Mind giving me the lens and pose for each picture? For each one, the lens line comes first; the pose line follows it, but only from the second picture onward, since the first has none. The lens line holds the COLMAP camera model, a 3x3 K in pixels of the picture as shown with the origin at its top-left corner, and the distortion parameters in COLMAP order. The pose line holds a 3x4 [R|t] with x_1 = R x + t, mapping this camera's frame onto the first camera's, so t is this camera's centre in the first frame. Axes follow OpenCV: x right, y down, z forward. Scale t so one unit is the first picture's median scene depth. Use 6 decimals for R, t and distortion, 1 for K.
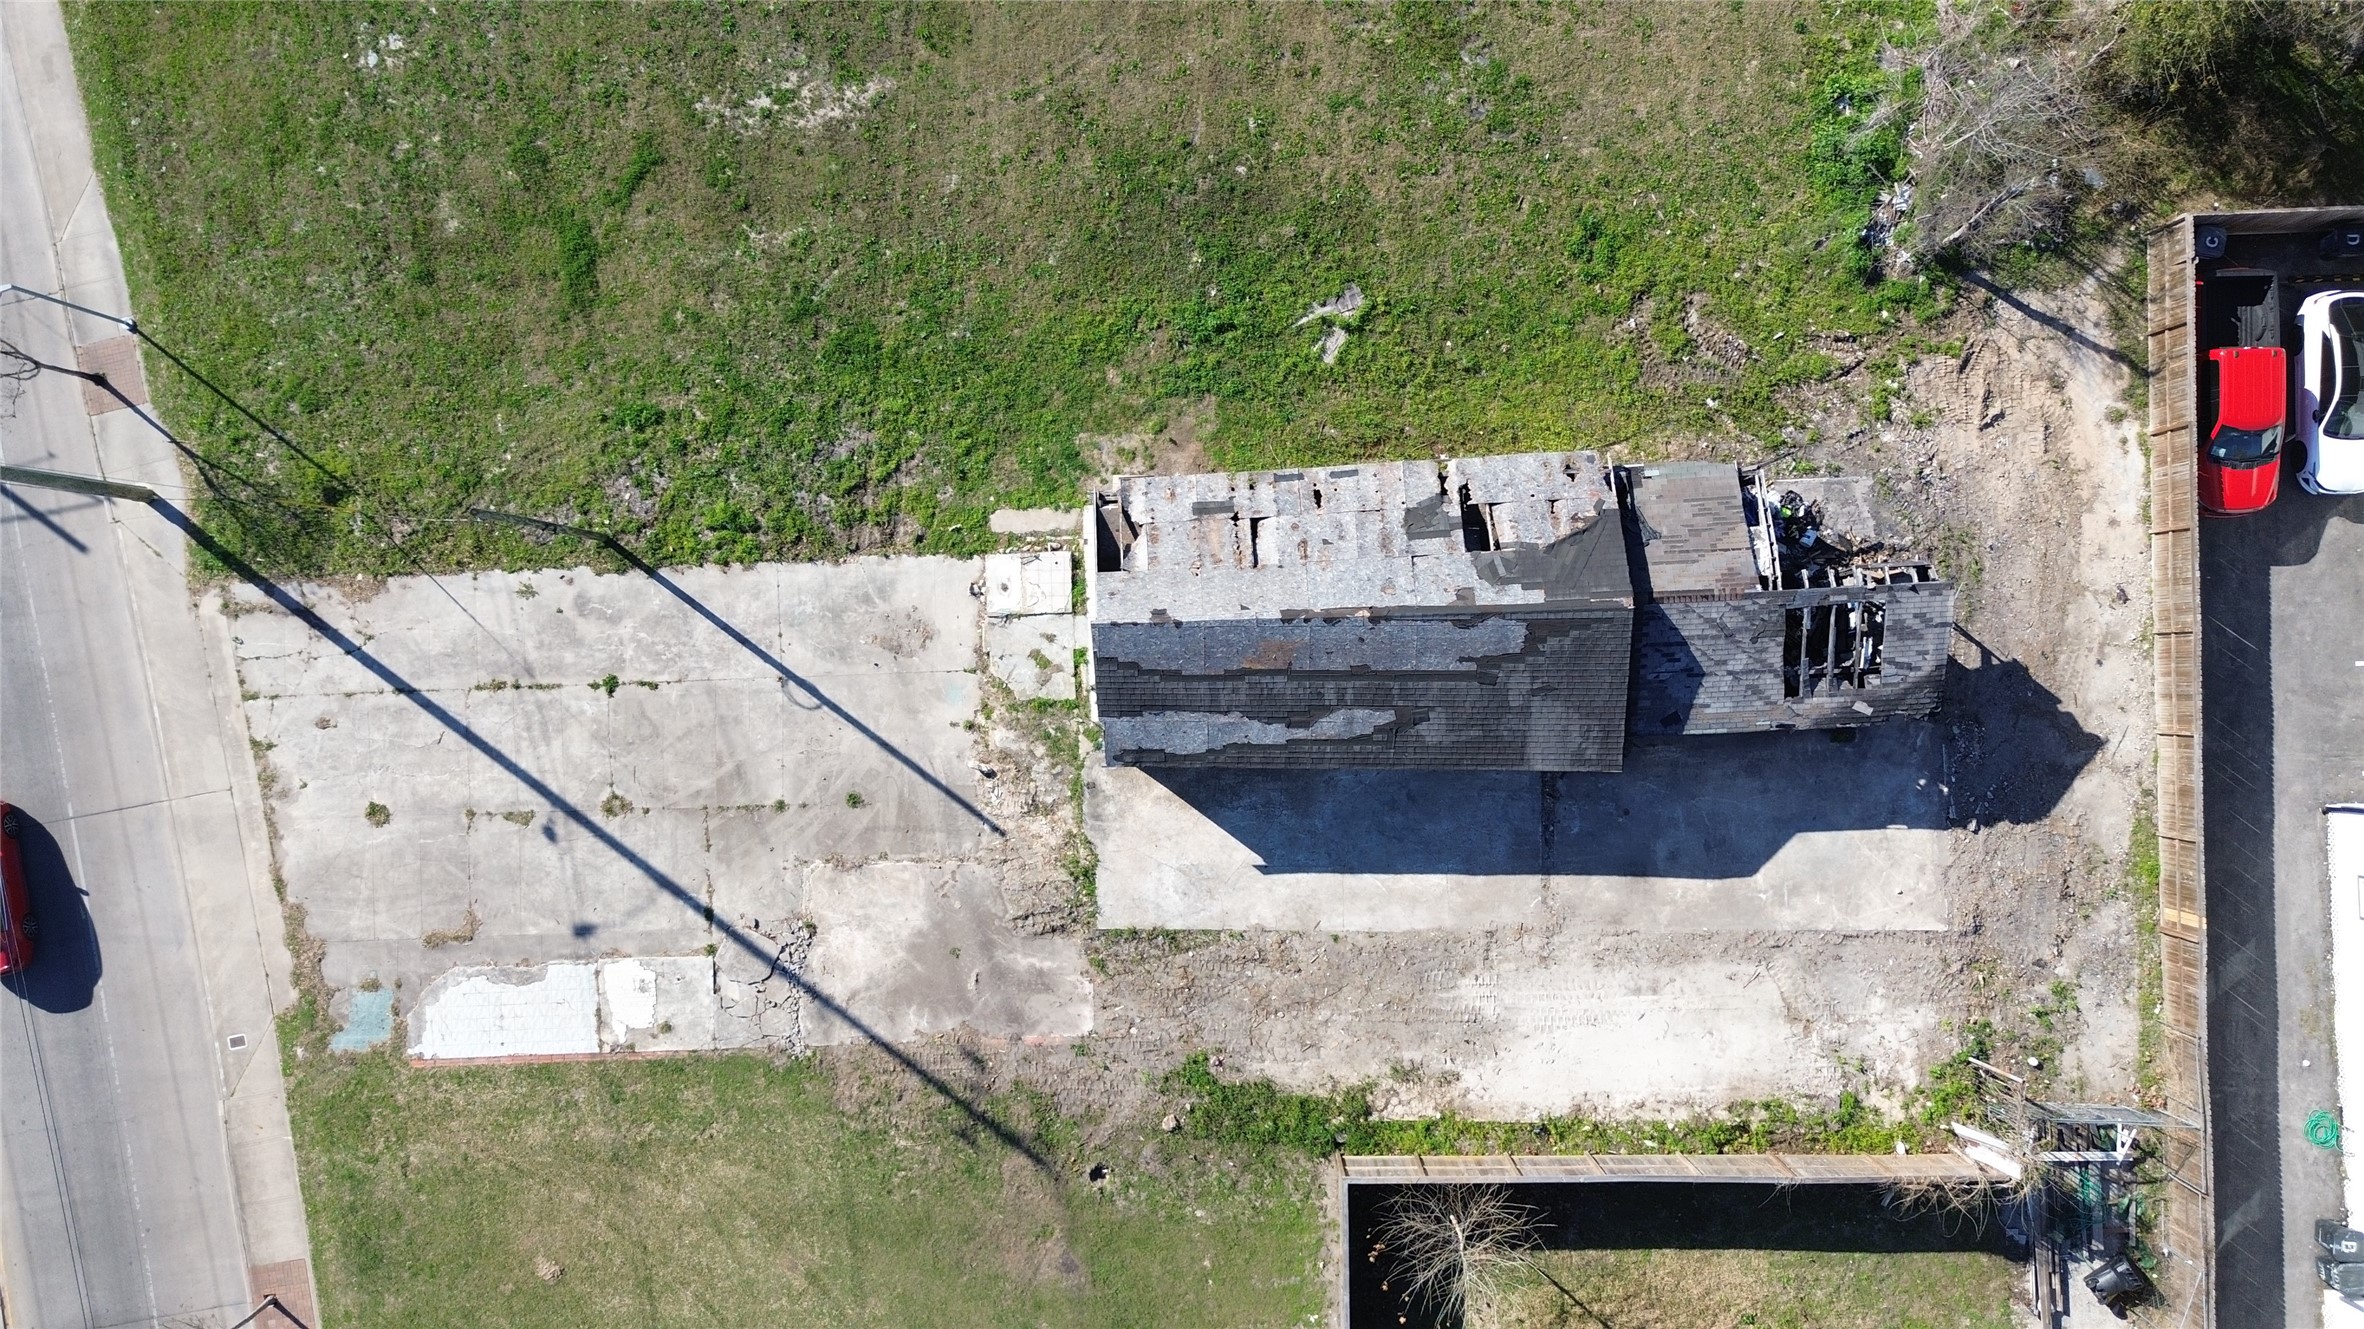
lens RADIAL K [[1666.3, 0, 1196.3], [0, 1666.3, 656.3], [0, 0, 1]] dist [0.061604, -0.060694]
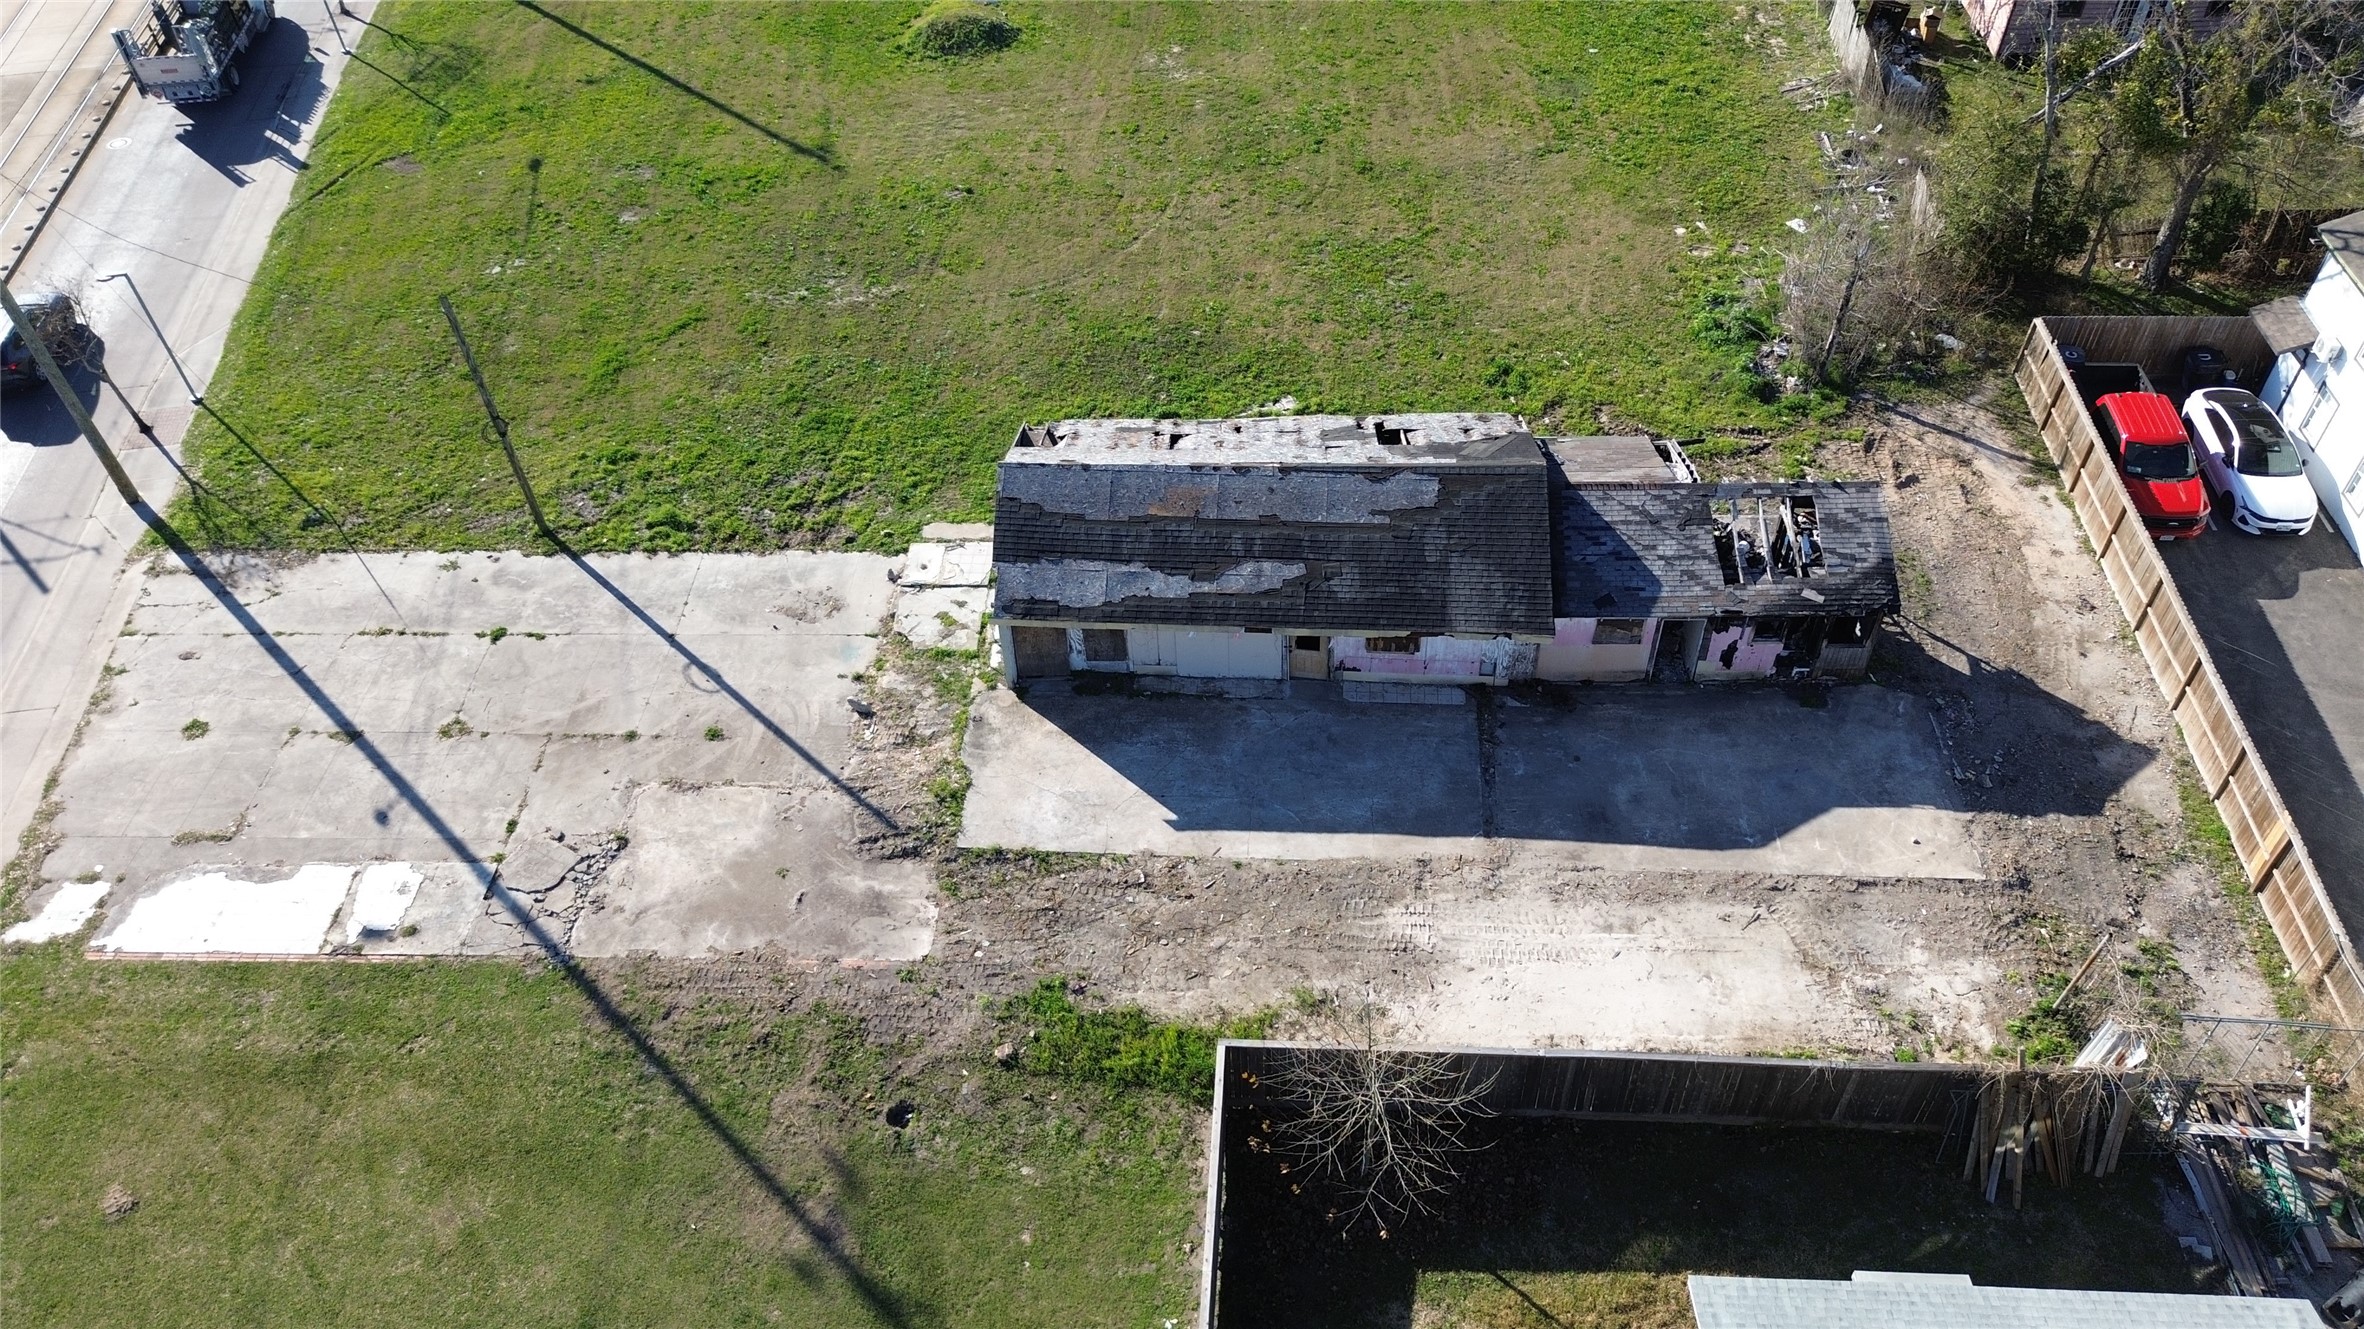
lens RADIAL K [[1666.3, 0, 1192.1], [0, 1666.3, 659.7], [0, 0, 1]] dist [0.061604, -0.060694]
pose [[0.996807, 0.049479, -0.062675, 0.107734], [-0.079091, 0.719888, -0.689569, 0.667305], [0.010999, 0.692324, 0.721503, 0.329011]]
